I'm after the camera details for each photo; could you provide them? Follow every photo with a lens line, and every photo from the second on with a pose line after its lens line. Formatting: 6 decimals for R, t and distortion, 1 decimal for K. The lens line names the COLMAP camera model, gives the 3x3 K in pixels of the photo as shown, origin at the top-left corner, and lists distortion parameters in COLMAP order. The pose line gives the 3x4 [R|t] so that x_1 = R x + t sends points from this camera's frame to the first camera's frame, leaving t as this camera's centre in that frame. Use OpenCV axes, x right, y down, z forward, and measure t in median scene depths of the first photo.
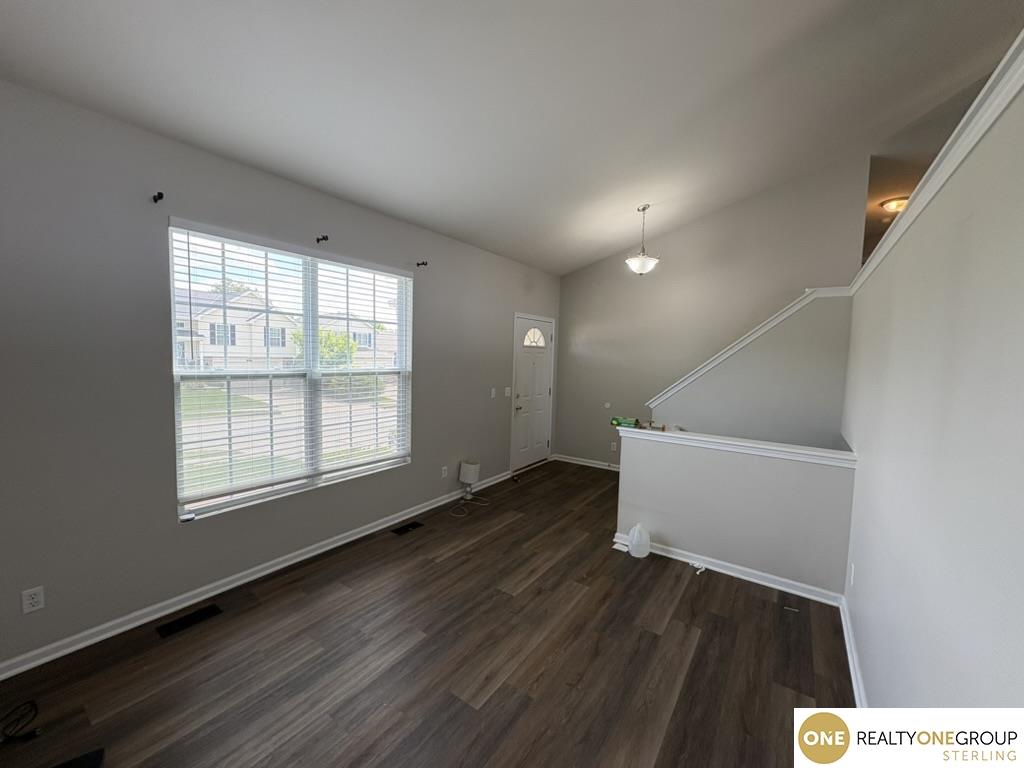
lens RADIAL K [[410.2, 0, 512.5], [0, 410.2, 384.8], [0, 0, 1]] dist [0.010768, -0.000005]
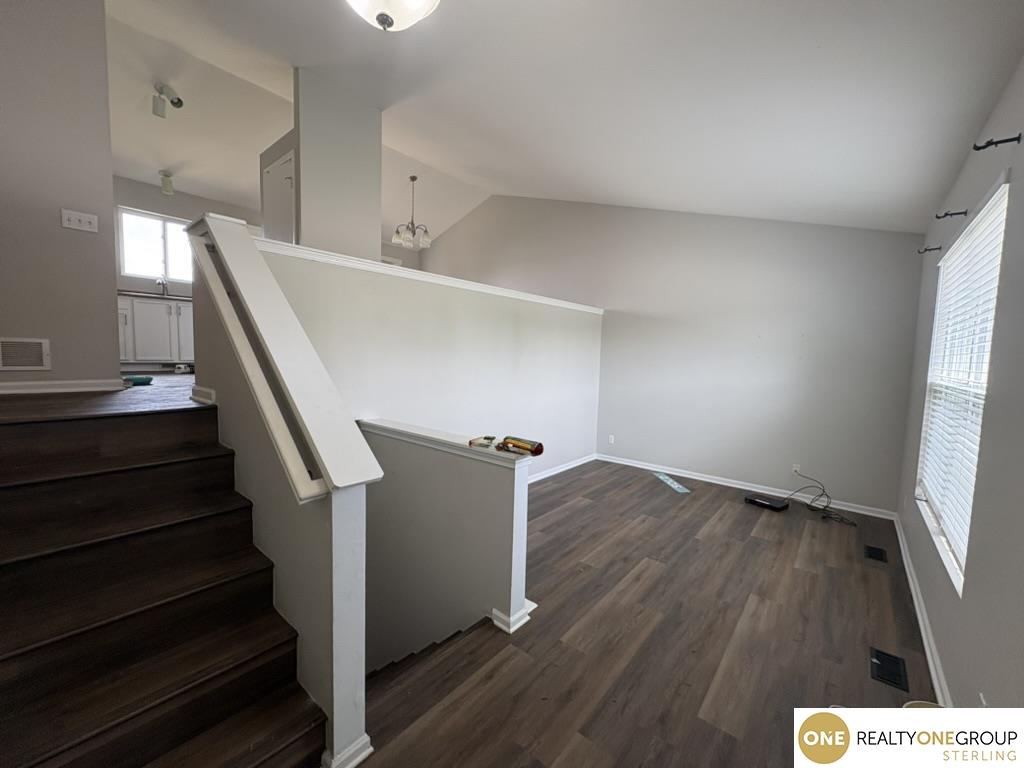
lens RADIAL K [[410.2, 0, 511.8], [0, 410.2, 385.3], [0, 0, 1]] dist [0.010768, -0.000005]
pose [[-0.993936, -0.069000, 0.085618, 0.285641], [-0.055694, 0.987255, 0.149082, -0.108727], [-0.094813, 0.143409, -0.985111, 1.896998]]
